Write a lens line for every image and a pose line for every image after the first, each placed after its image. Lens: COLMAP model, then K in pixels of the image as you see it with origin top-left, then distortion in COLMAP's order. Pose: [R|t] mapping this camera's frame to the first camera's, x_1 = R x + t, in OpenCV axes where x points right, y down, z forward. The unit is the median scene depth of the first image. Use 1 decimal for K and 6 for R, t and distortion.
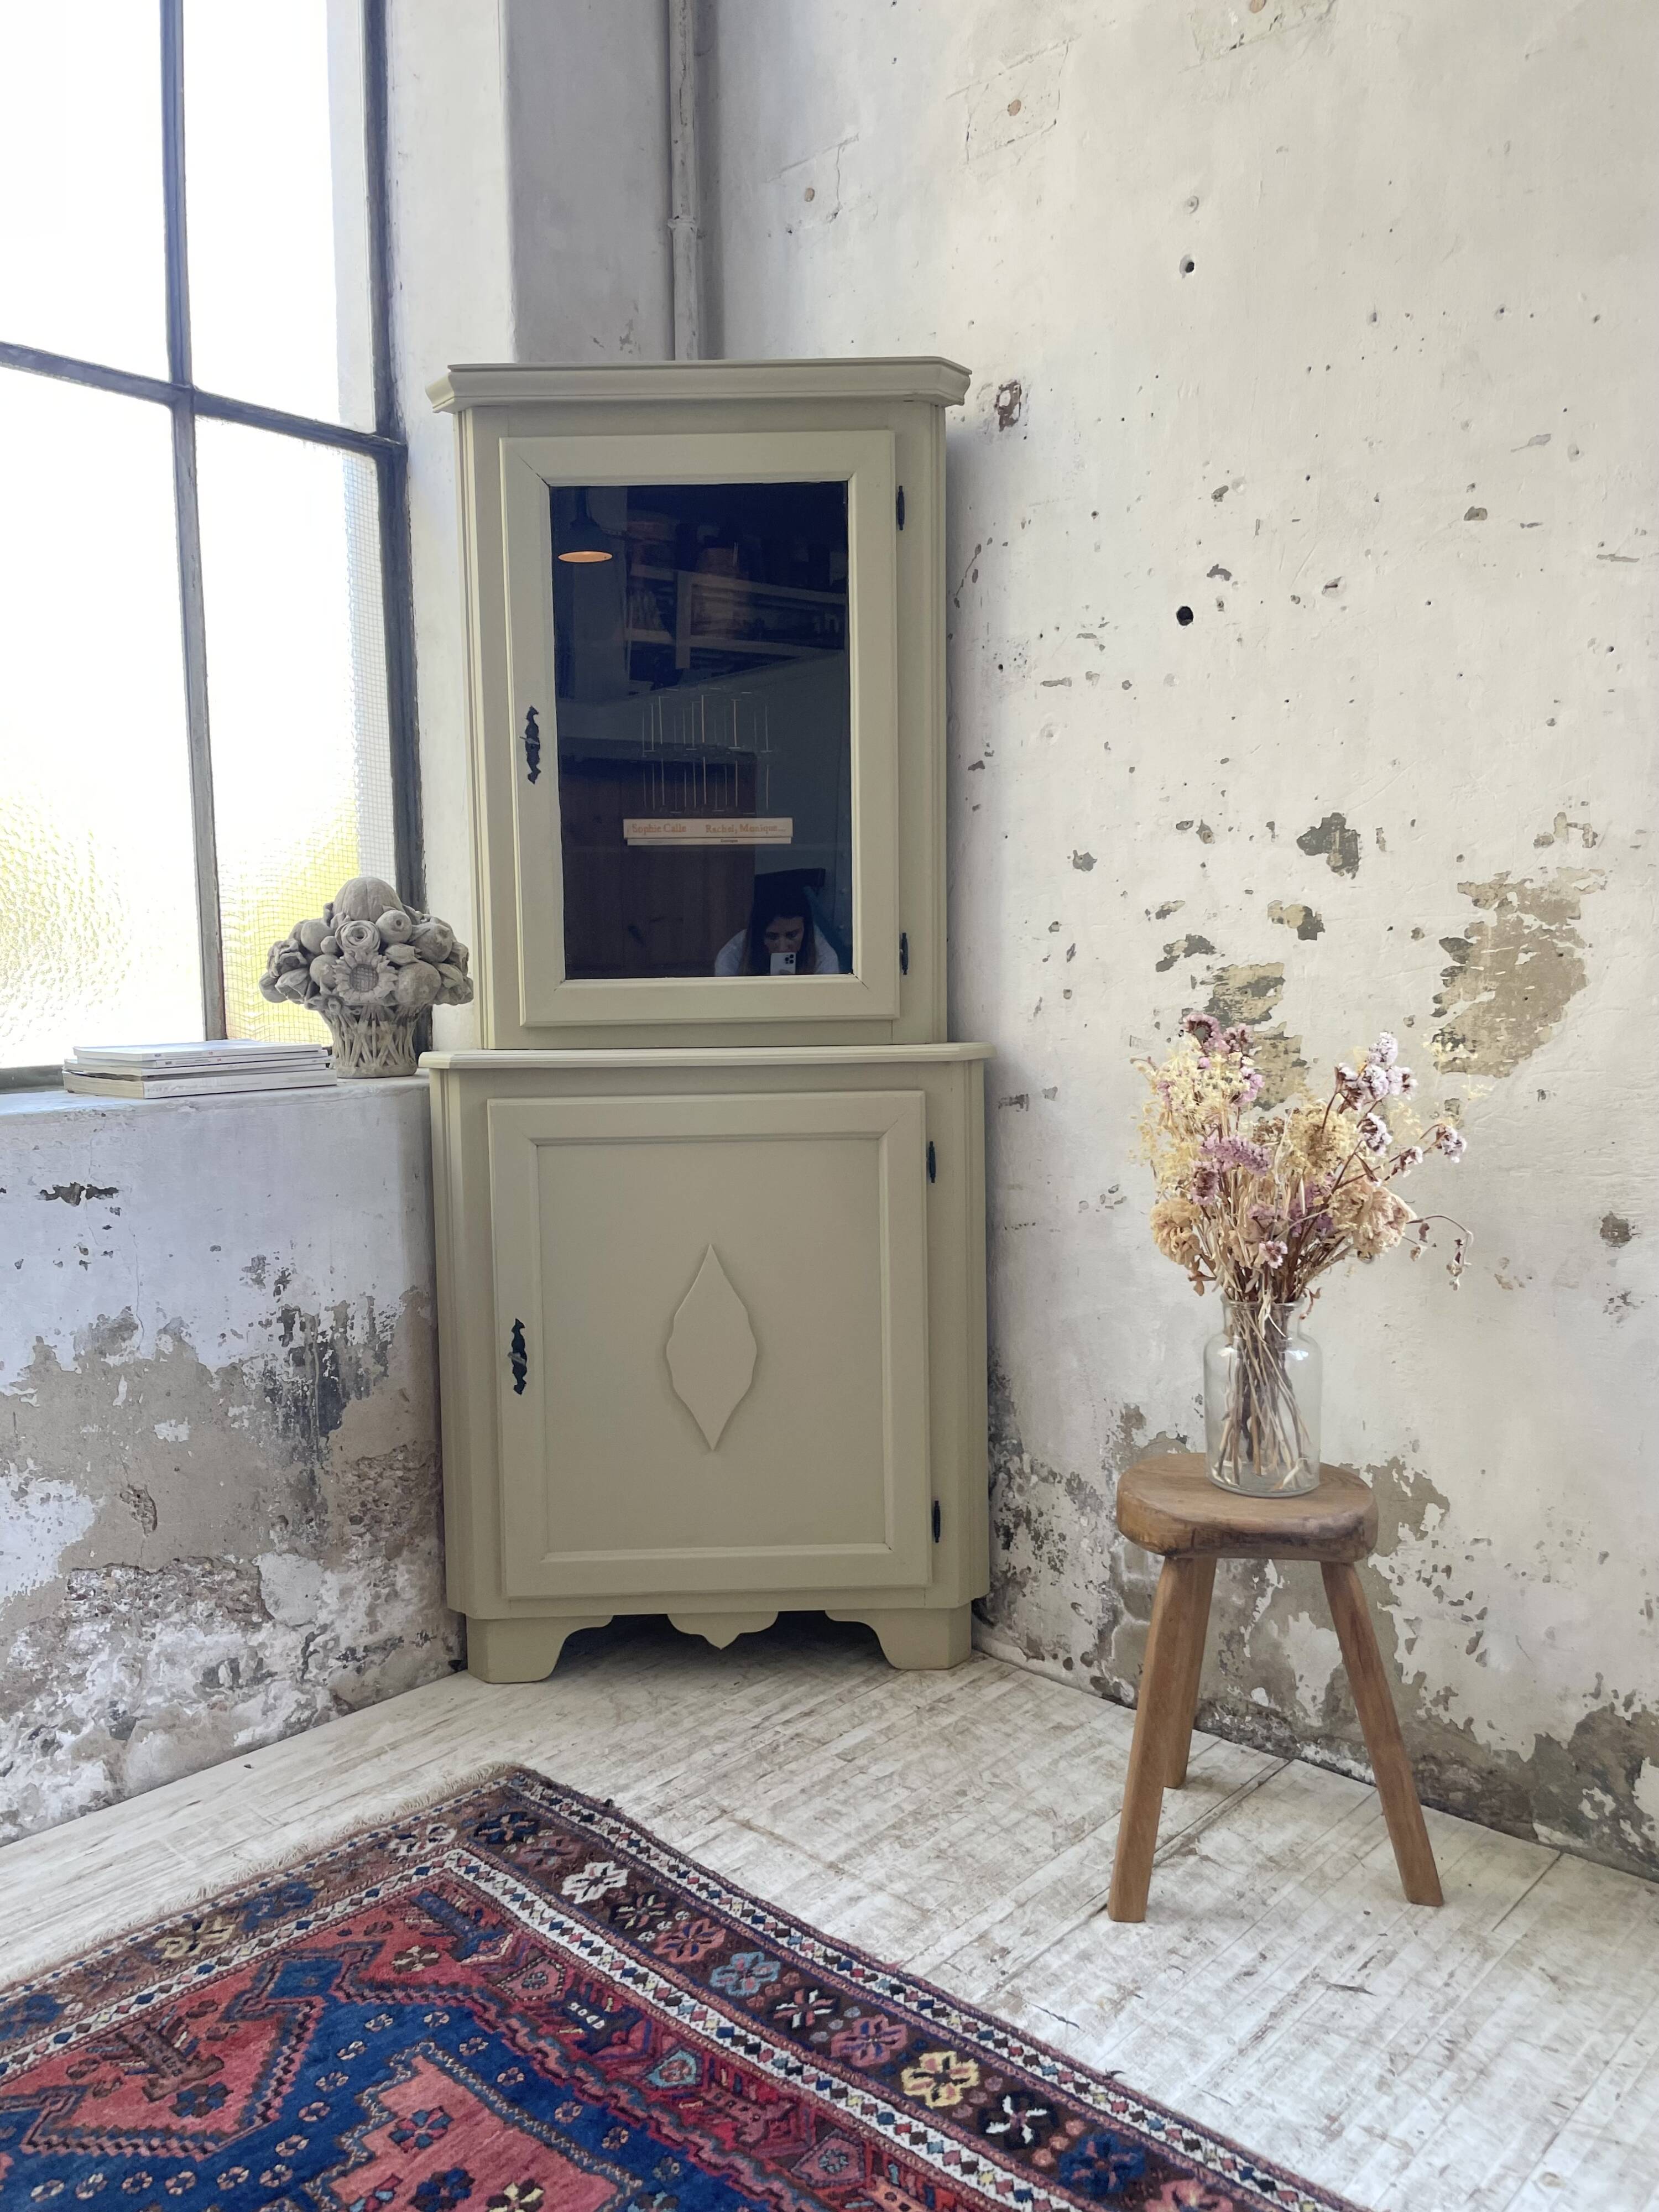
lens RADIAL K [[1670.5, 0, 811.8], [0, 1670.5, 1108.3], [0, 0, 1]] dist [0.089943, -0.122679]
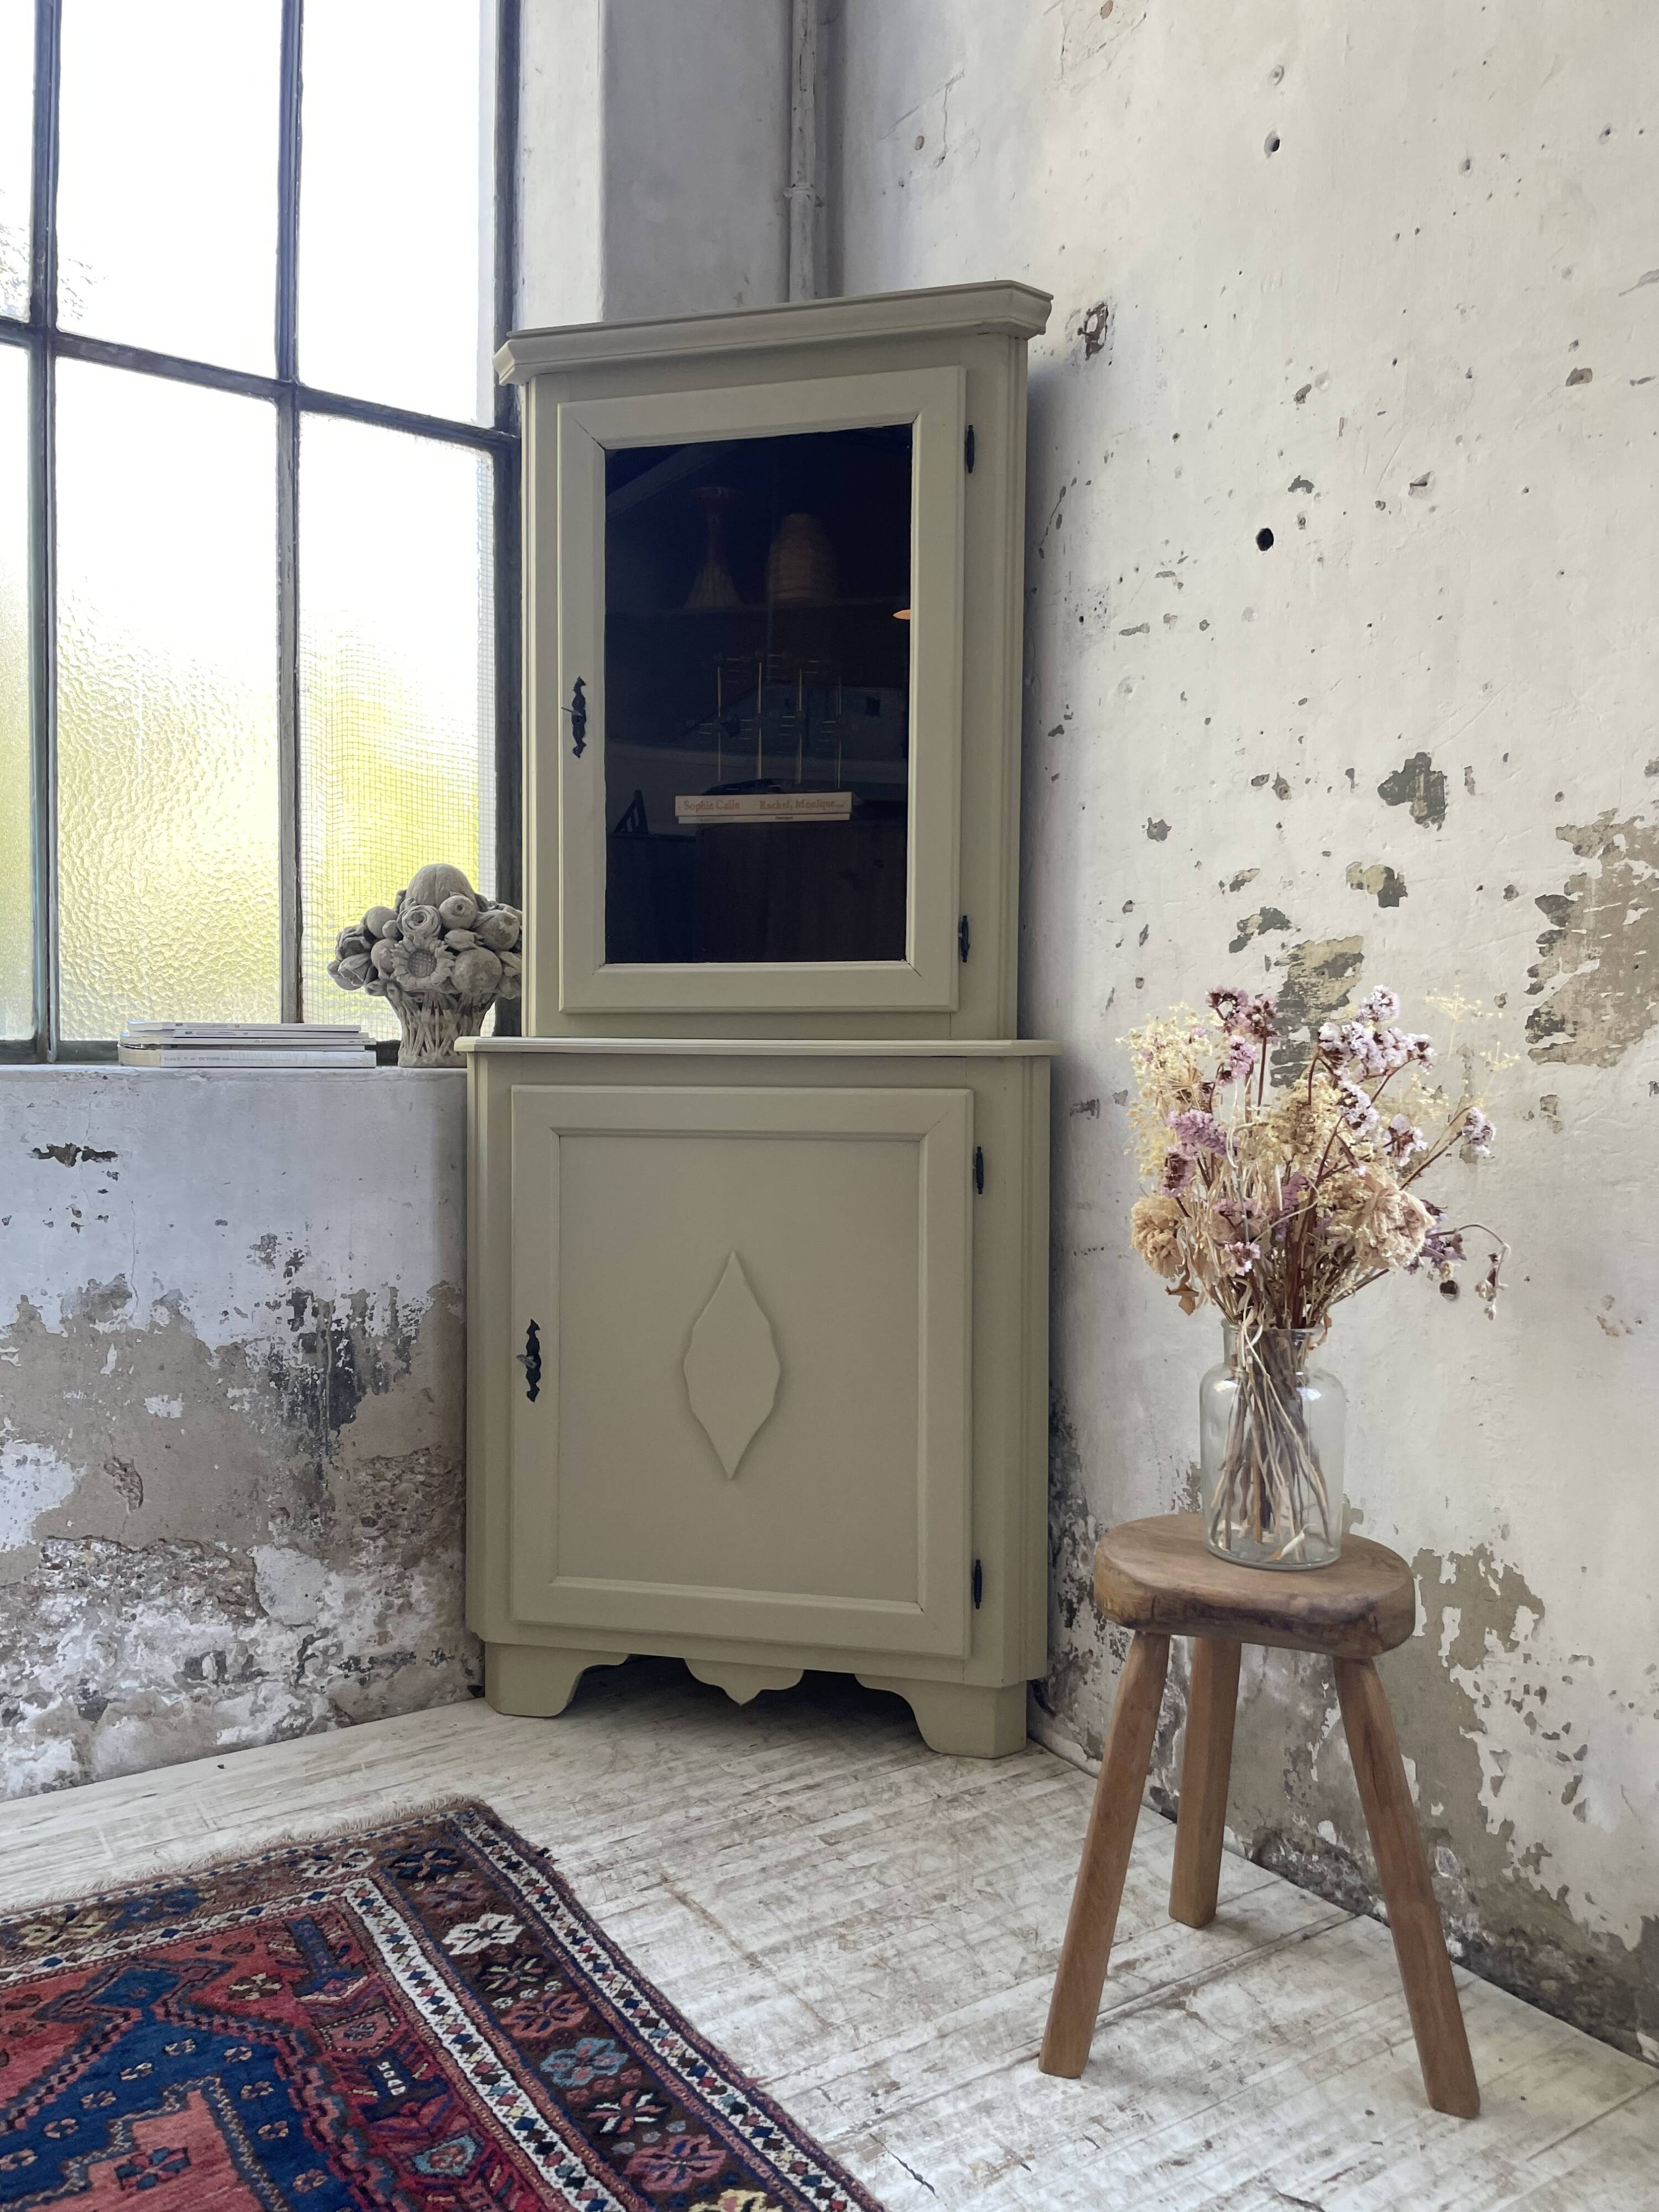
lens RADIAL K [[1675.1, 0, 811.0], [0, 1675.1, 1103.2], [0, 0, 1]] dist [0.083326, -0.109916]
pose [[0.971472, 0.029466, -0.235315, 0.206715], [-0.042878, 0.997722, -0.052083, 0.050036], [0.233245, 0.060687, 0.970523, 0.123330]]
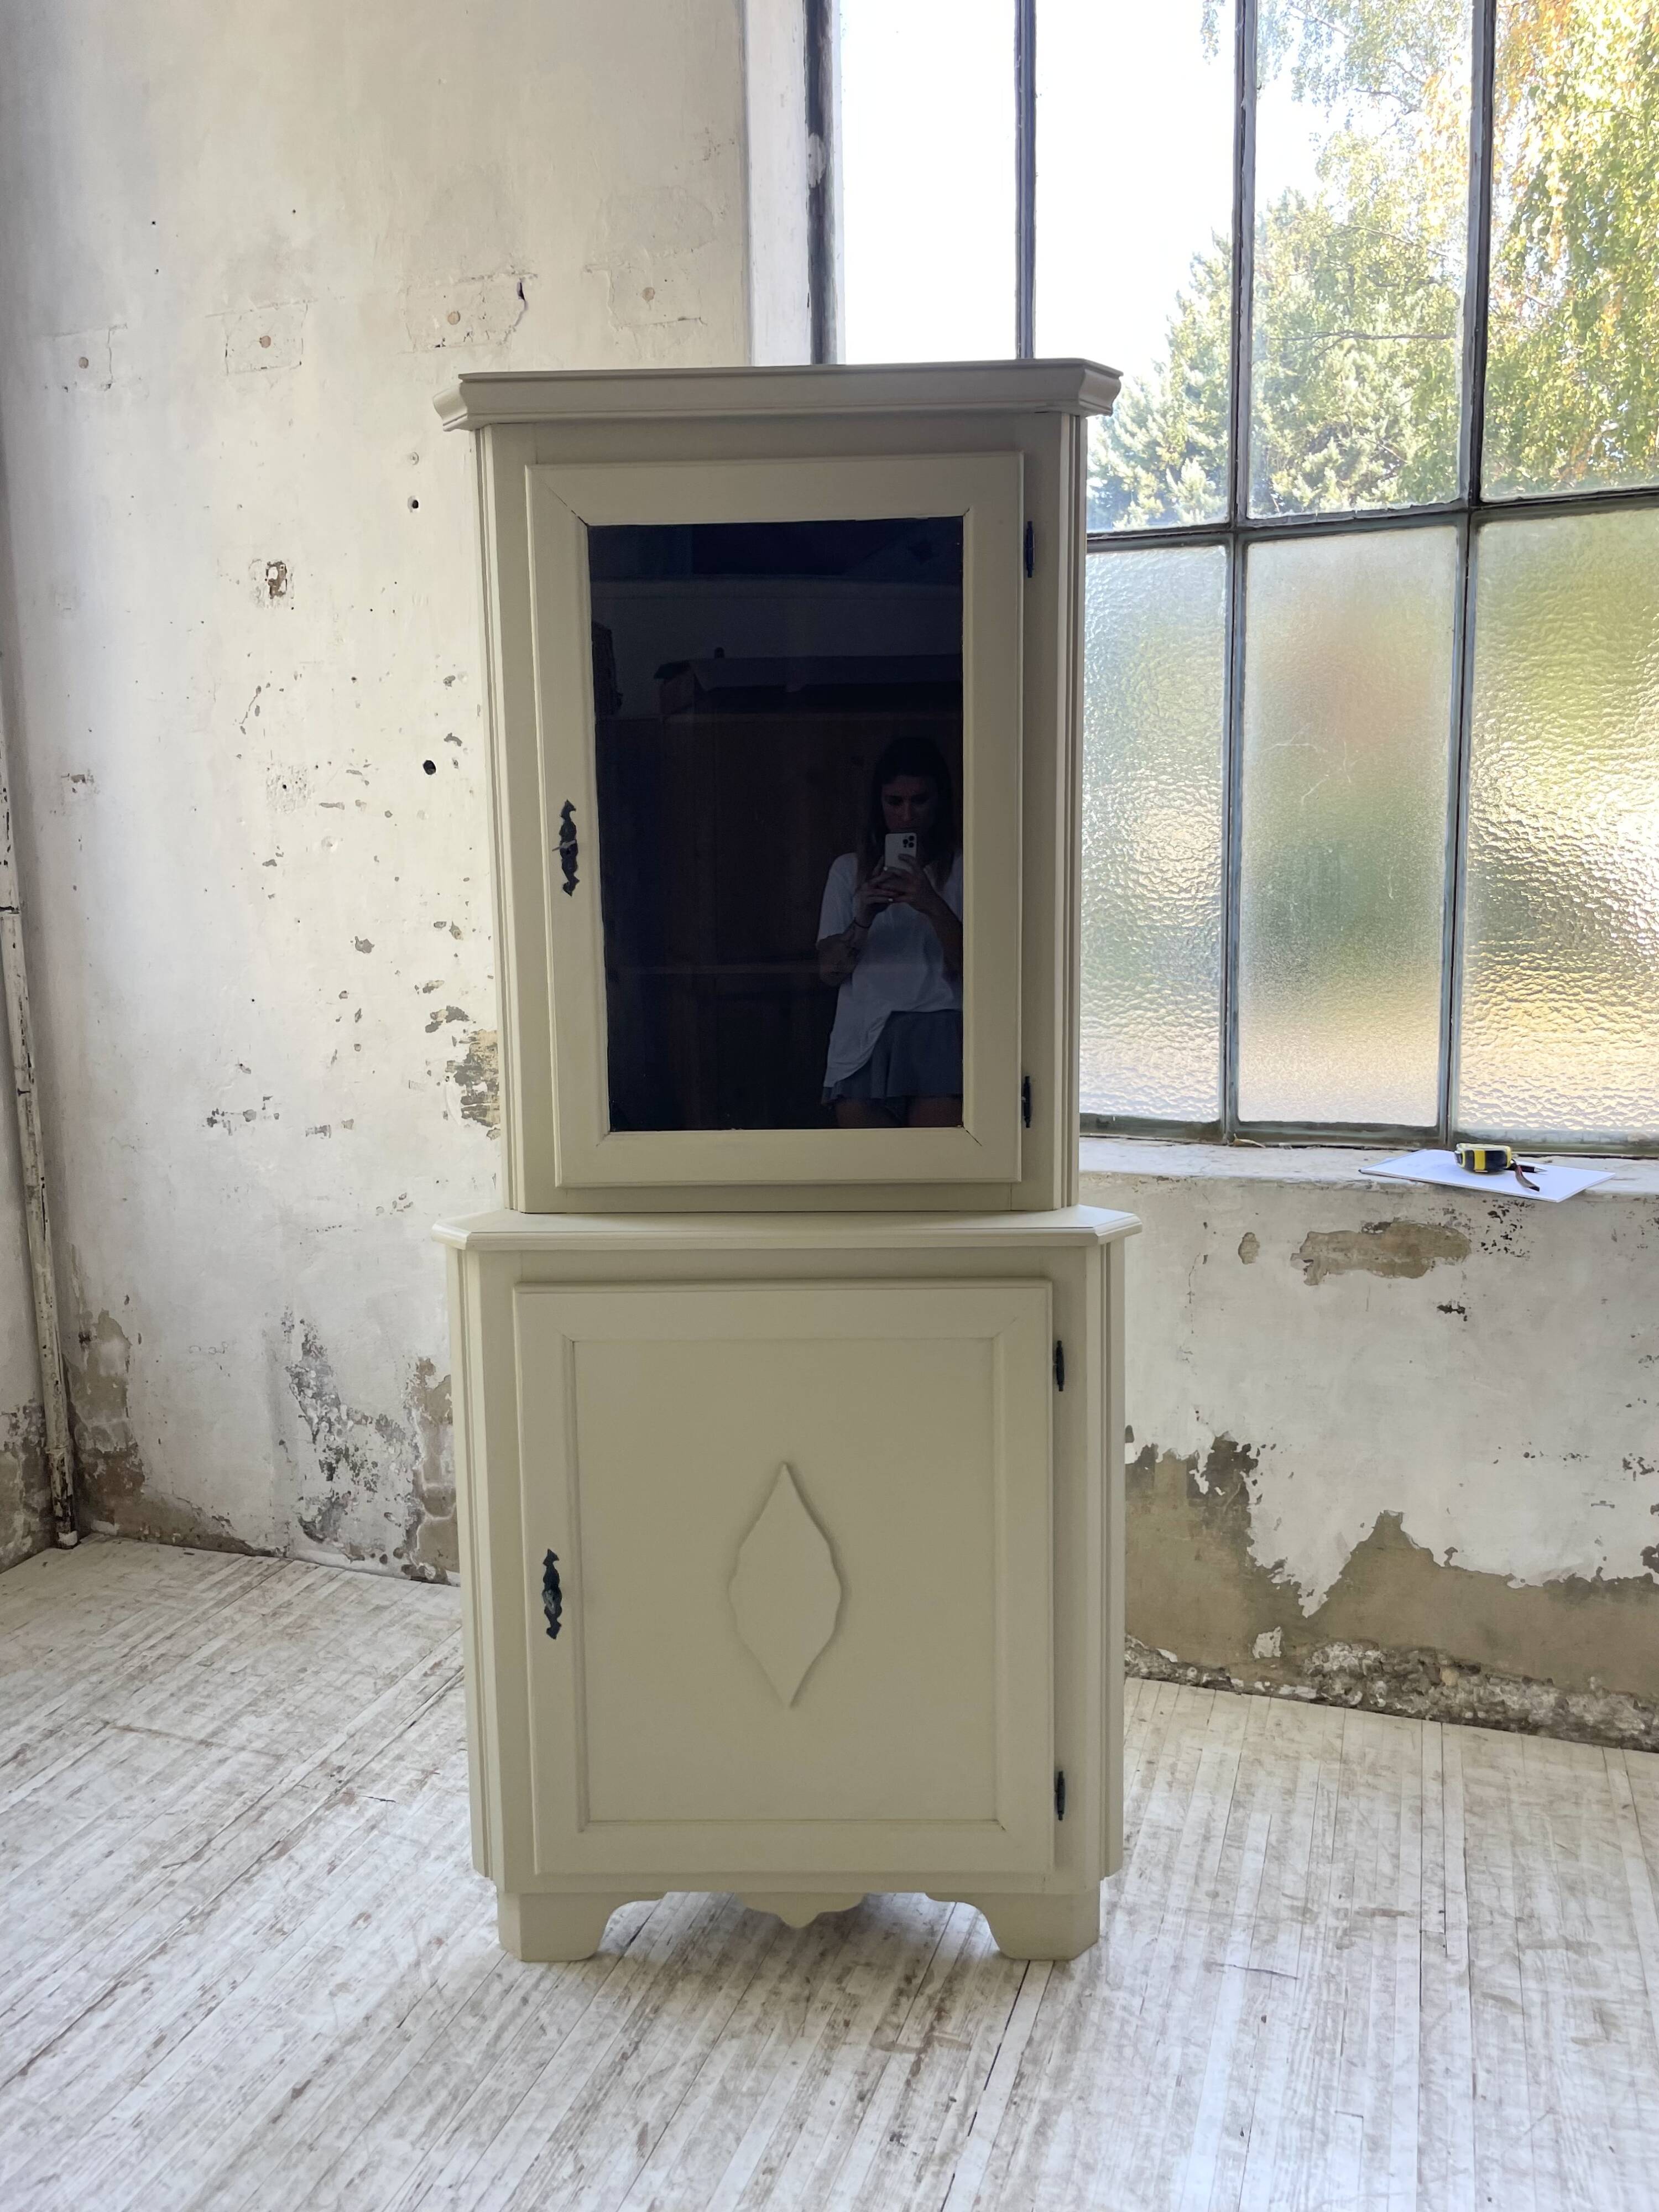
lens RADIAL K [[1674.1, 0, 846.8], [0, 1674.1, 1080.7], [0, 0, 1]] dist [0.087148, -0.114493]
pose [[0.911142, -0.060156, 0.407677, -0.035097], [0.038692, 0.997406, 0.060701, -0.113543], [-0.410271, -0.039533, 0.911106, -0.349378]]
